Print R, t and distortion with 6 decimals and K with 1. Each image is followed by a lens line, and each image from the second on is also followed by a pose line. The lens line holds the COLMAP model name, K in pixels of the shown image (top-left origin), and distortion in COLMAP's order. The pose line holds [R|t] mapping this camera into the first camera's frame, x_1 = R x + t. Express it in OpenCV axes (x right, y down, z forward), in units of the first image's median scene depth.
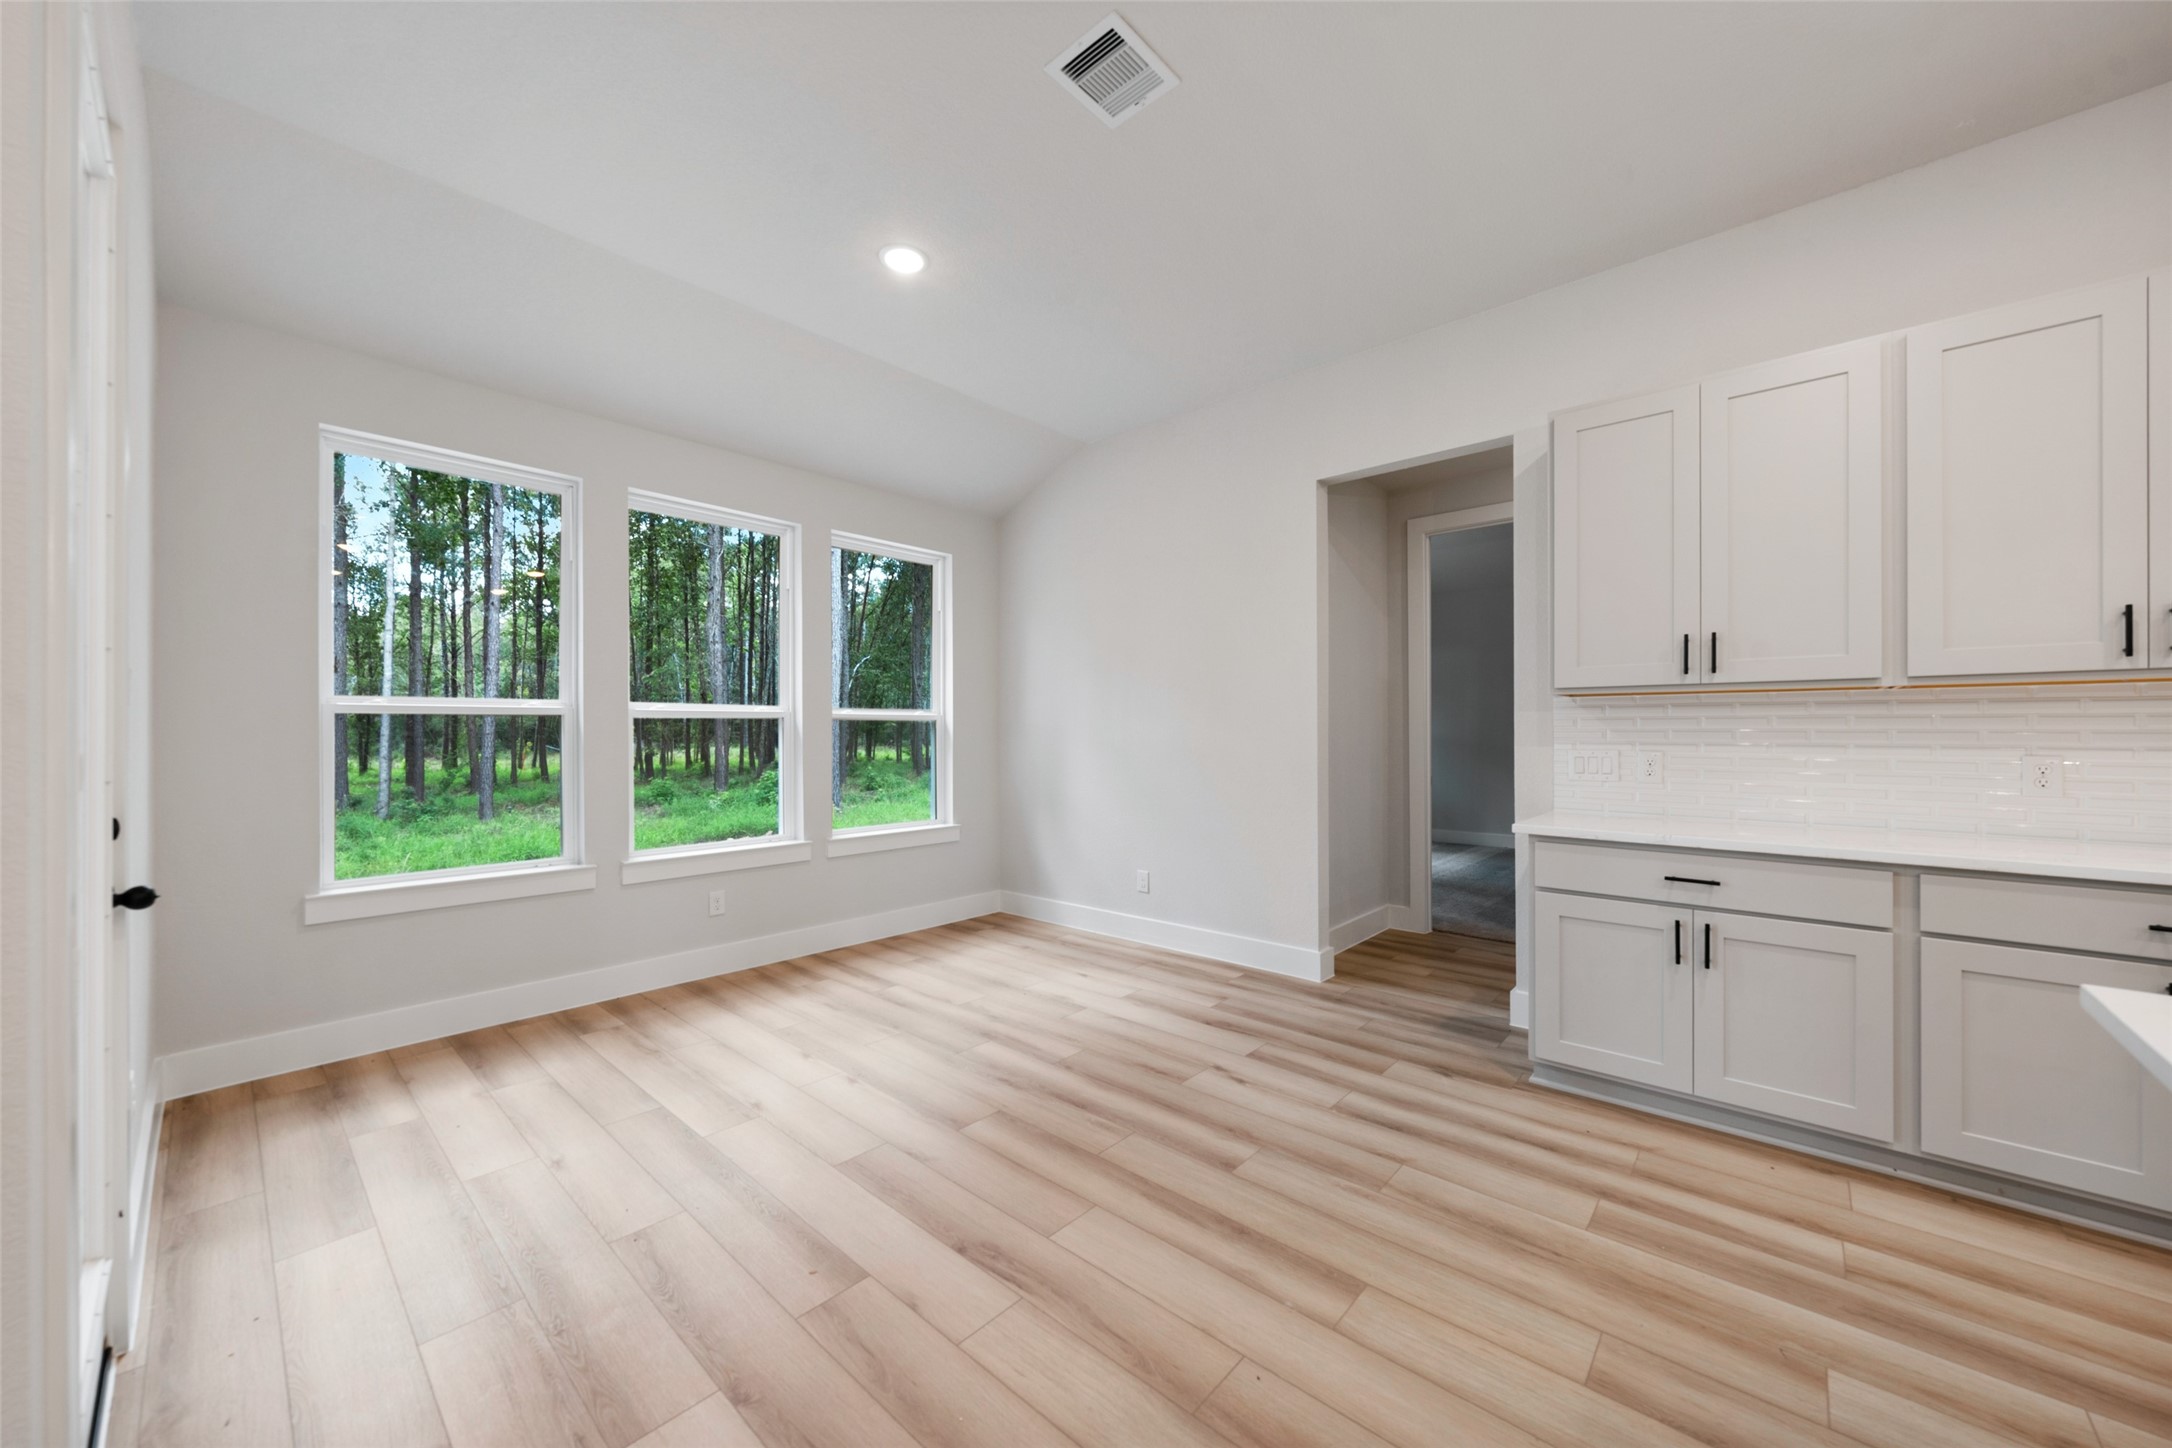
lens RADIAL K [[788.3, 0, 1075.9], [0, 788.3, 731.7], [0, 0, 1]] dist [-0.002369, -0.000239]
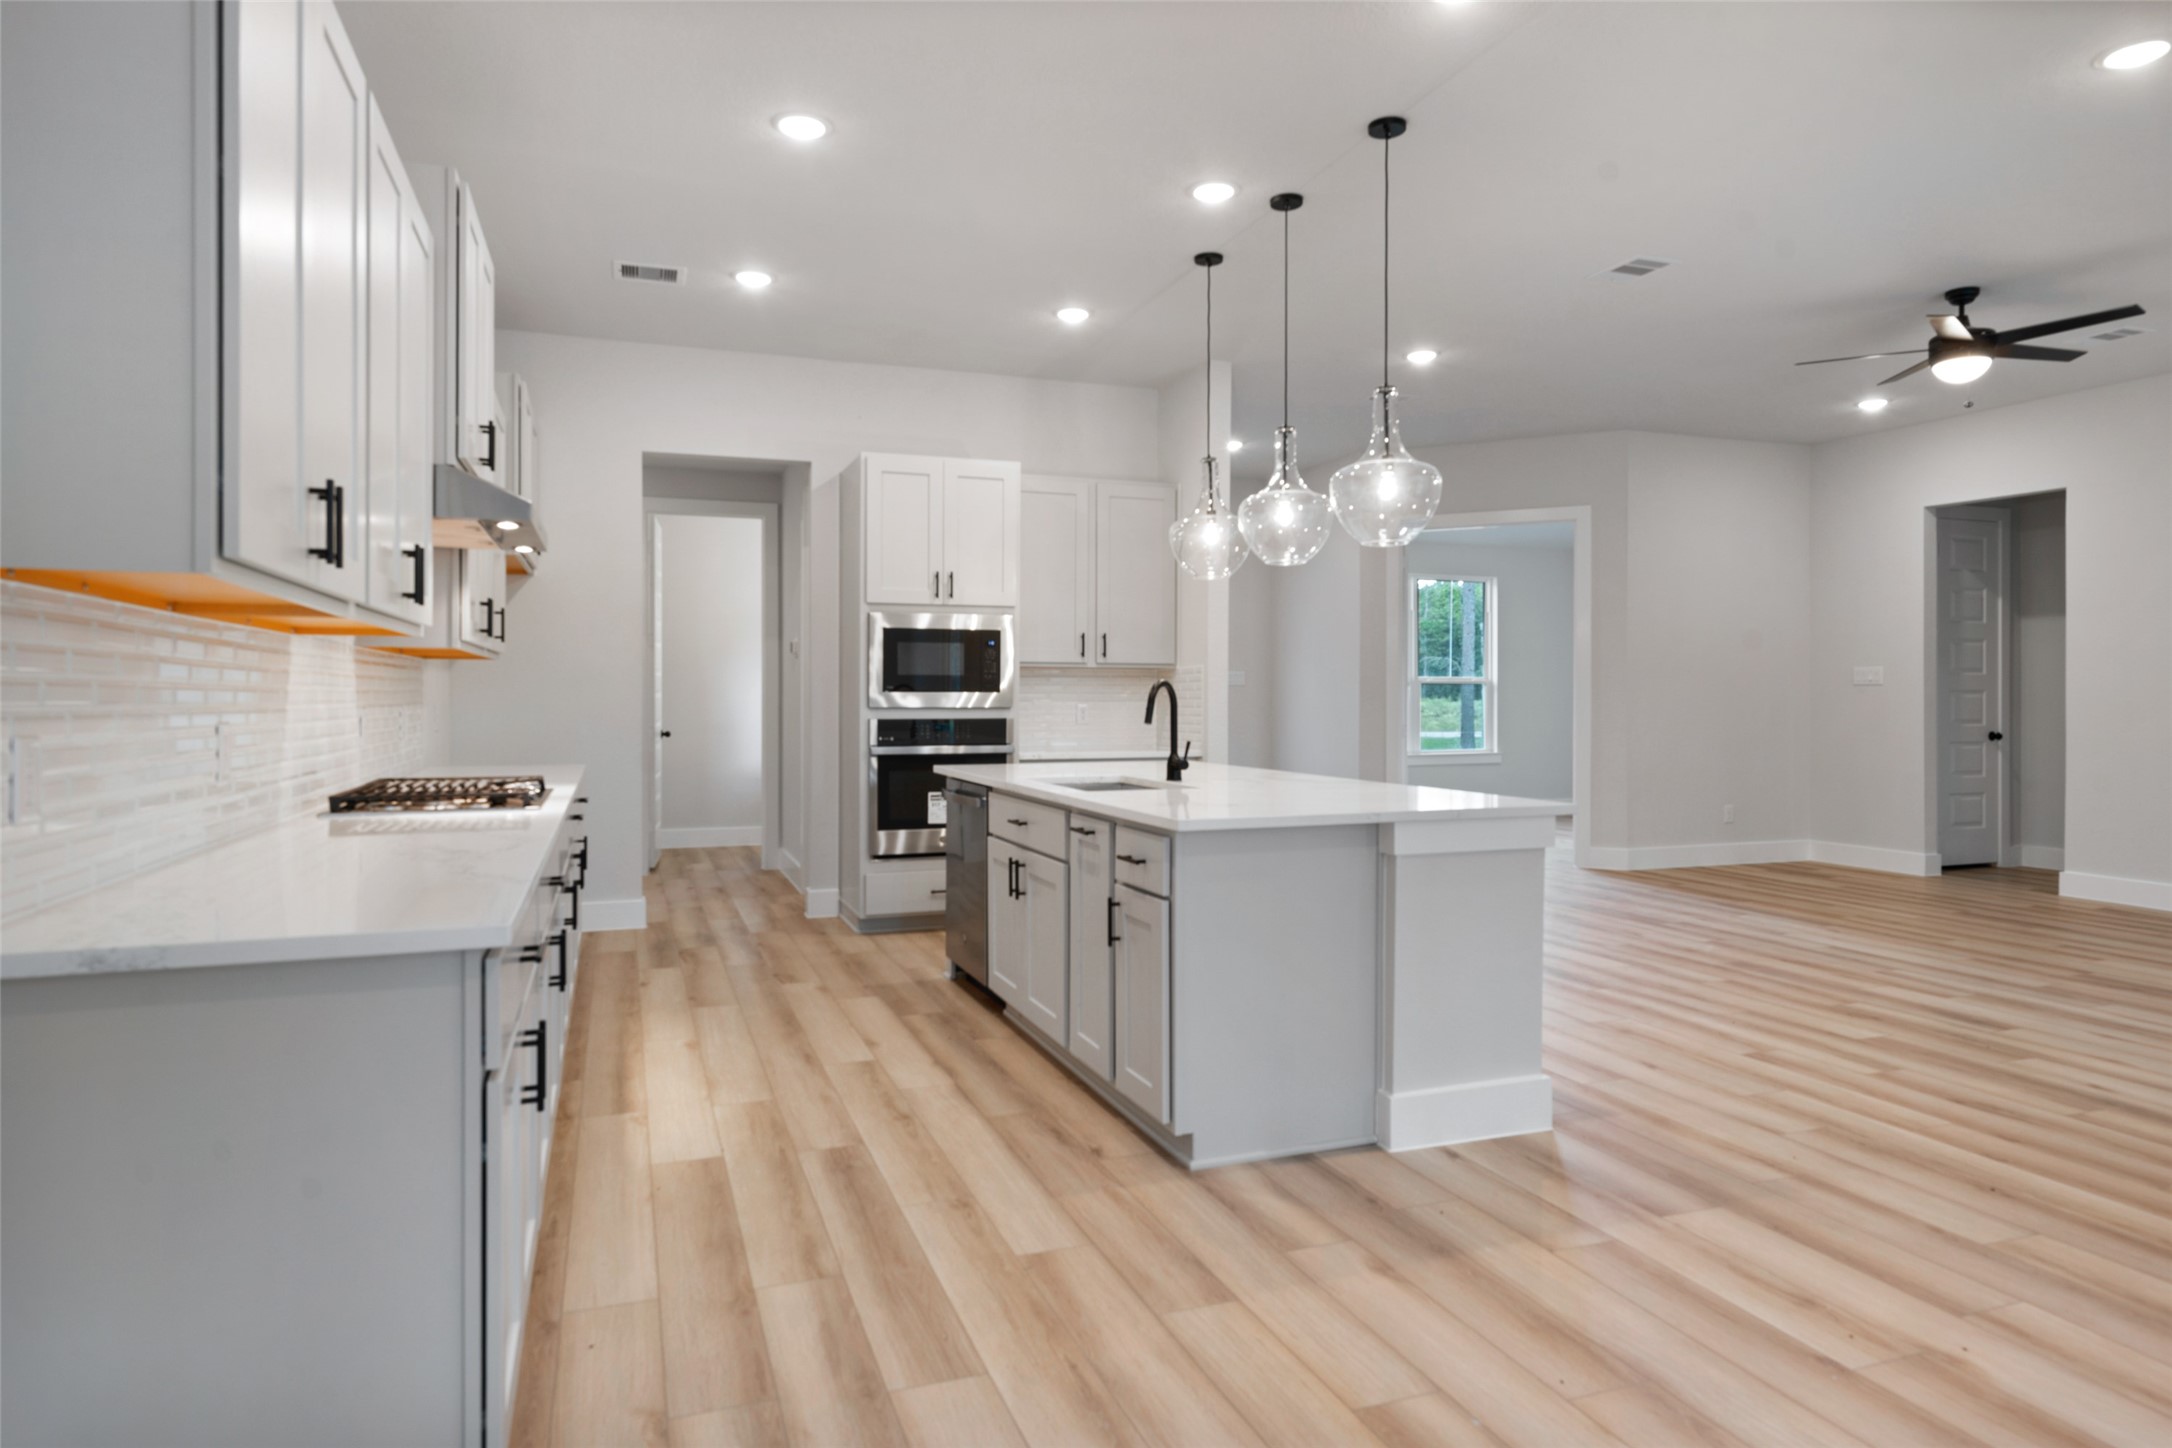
lens RADIAL K [[1260.6, 0, 1073.9], [0, 1260.6, 696.8], [0, 0, 1]] dist [0.005080, 0.000899]
pose [[-0.884023, 0.002030, 0.467439, 0.018323], [0.002314, 0.999997, 0.000033, 0.005950], [-0.467437, 0.001111, -0.884026, 1.096090]]
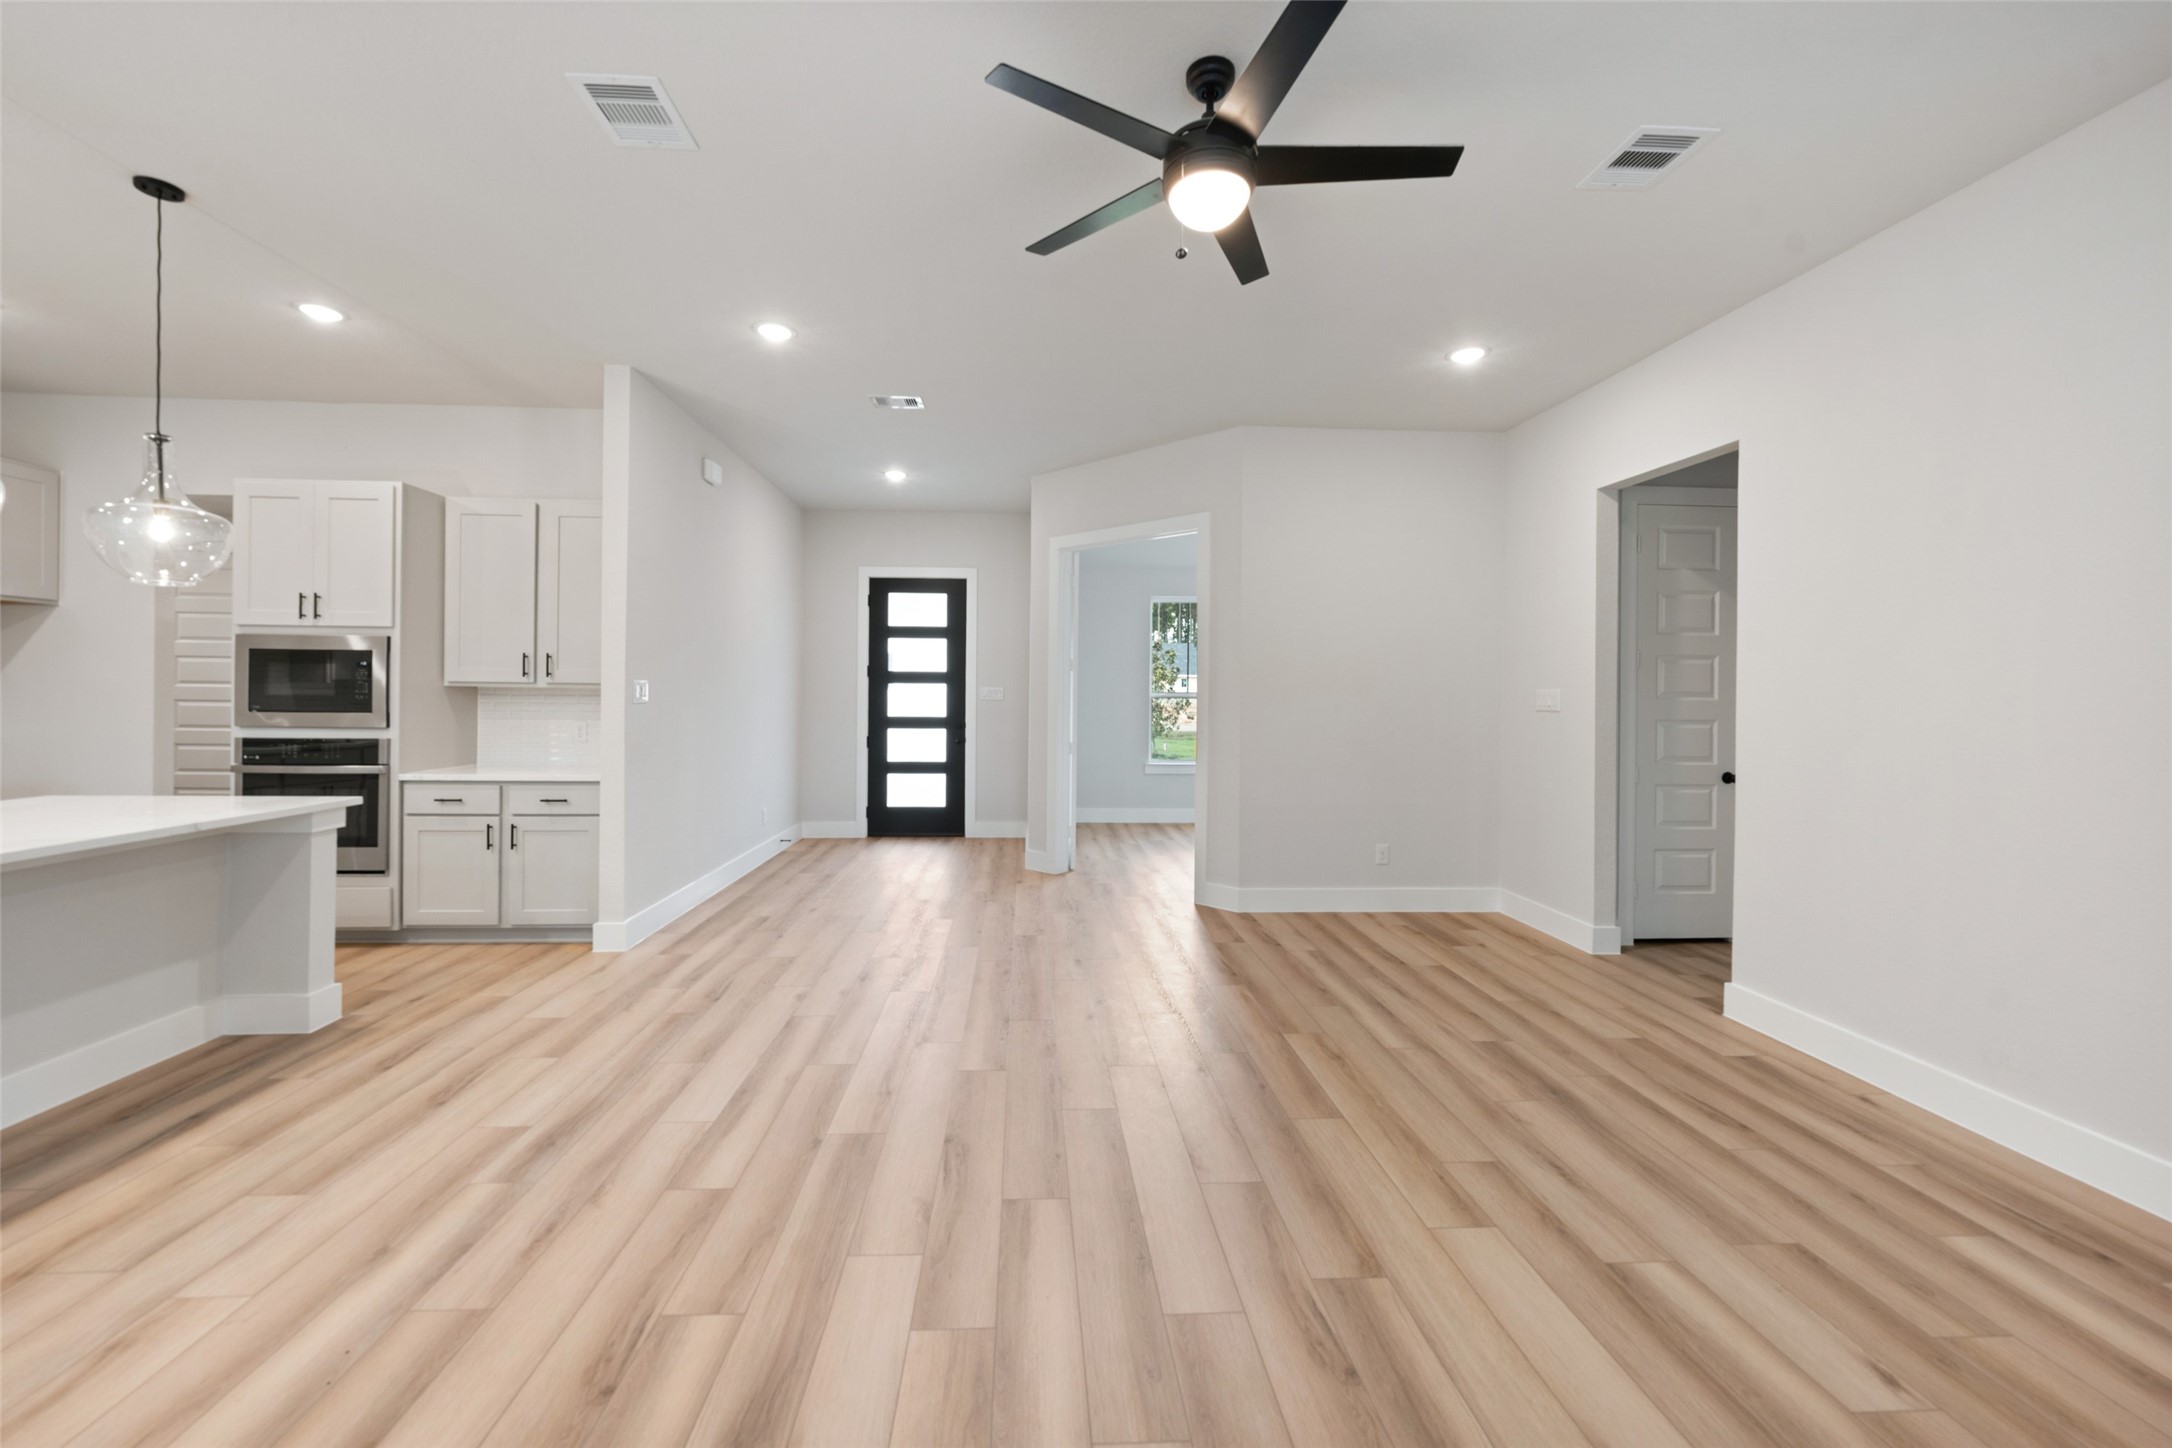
lens RADIAL K [[827.8, 0, 1068.5], [0, 827.8, 698.2], [0, 0, 1]] dist [-0.001792, -0.000234]
pose [[-0.712413, -0.007116, 0.701724, -0.601010], [-0.007357, 0.999969, 0.002671, -0.033215], [-0.701722, -0.003260, -0.712443, -0.346555]]
